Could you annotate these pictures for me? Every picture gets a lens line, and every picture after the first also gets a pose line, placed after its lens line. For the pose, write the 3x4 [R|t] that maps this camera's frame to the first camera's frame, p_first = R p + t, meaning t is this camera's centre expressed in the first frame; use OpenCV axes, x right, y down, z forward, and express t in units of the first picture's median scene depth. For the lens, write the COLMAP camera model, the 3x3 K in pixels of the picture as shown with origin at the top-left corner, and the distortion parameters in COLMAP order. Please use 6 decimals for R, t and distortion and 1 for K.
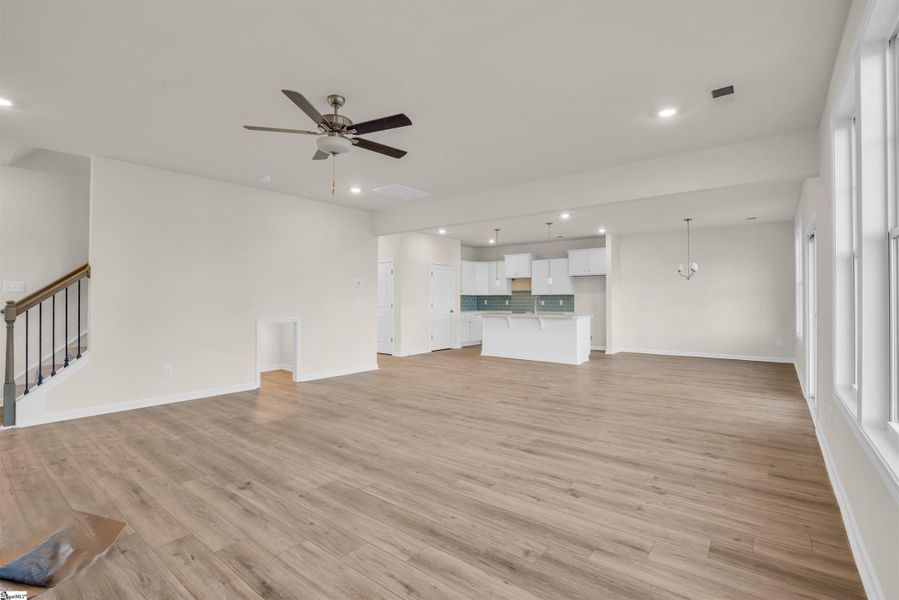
lens RADIAL K [[414.3, 0, 446.9], [0, 414.3, 297.5], [0, 0, 1]] dist [-0.044697, 0.013177]
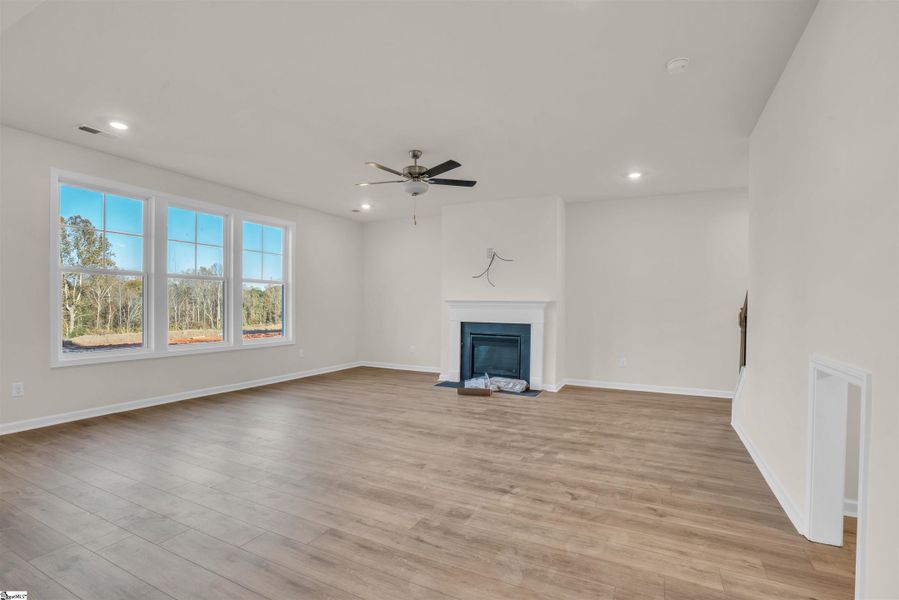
lens RADIAL K [[414.3, 0, 450.1], [0, 414.3, 305.2], [0, 0, 1]] dist [-0.044697, 0.013177]
pose [[-0.977920, -0.008628, -0.208799, -0.097633], [-0.006825, 0.999933, -0.009351, 0.022239], [0.208866, -0.007719, -0.977914, 2.161802]]
